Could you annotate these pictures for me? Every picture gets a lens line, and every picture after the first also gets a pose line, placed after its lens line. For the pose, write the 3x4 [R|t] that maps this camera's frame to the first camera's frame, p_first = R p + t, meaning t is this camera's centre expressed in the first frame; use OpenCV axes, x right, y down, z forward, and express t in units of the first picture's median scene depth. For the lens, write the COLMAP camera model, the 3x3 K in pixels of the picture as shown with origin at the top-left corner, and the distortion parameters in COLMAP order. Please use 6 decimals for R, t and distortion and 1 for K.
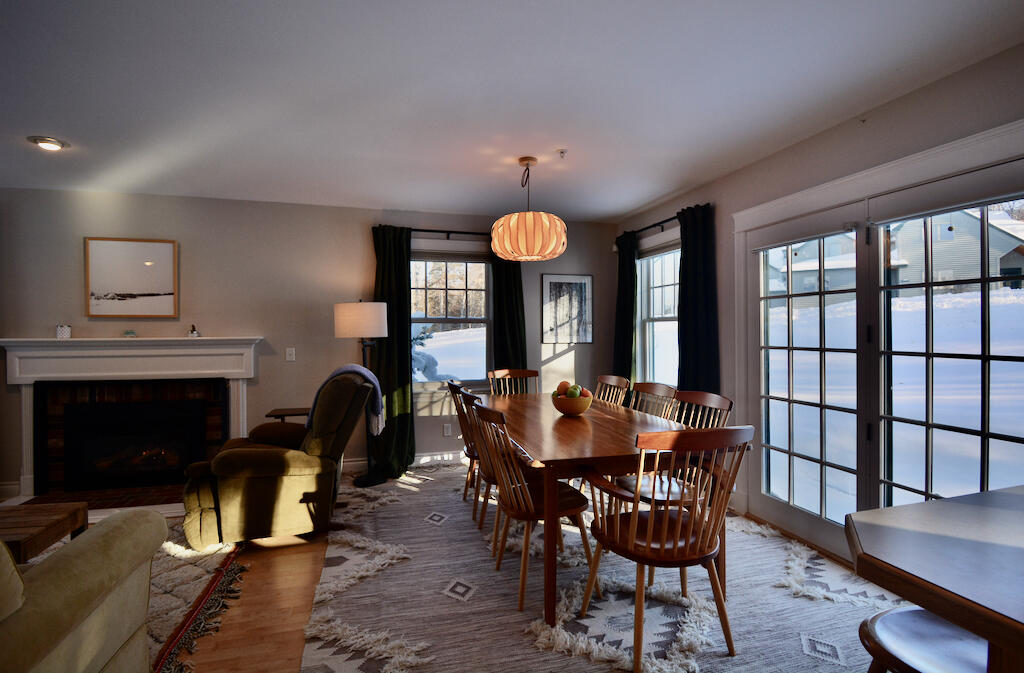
lens RADIAL K [[479.1, 0, 518.9], [0, 479.1, 331.5], [0, 0, 1]] dist [0.020587, -0.027416]
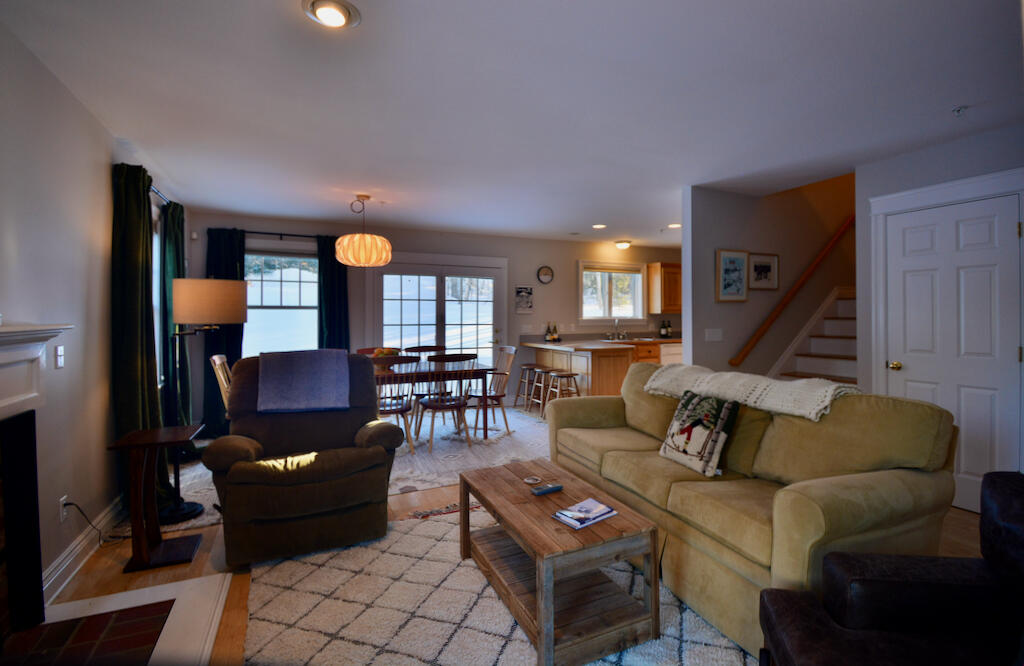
lens RADIAL K [[481.4, 0, 520.5], [0, 481.4, 313.7], [0, 0, 1]] dist [-0.000131, -0.000082]
pose [[-0.149415, 0.008796, 0.988736, -1.404036], [0.002514, 0.999961, -0.008516, 0.004942], [-0.988771, 0.001213, -0.149431, 0.716950]]
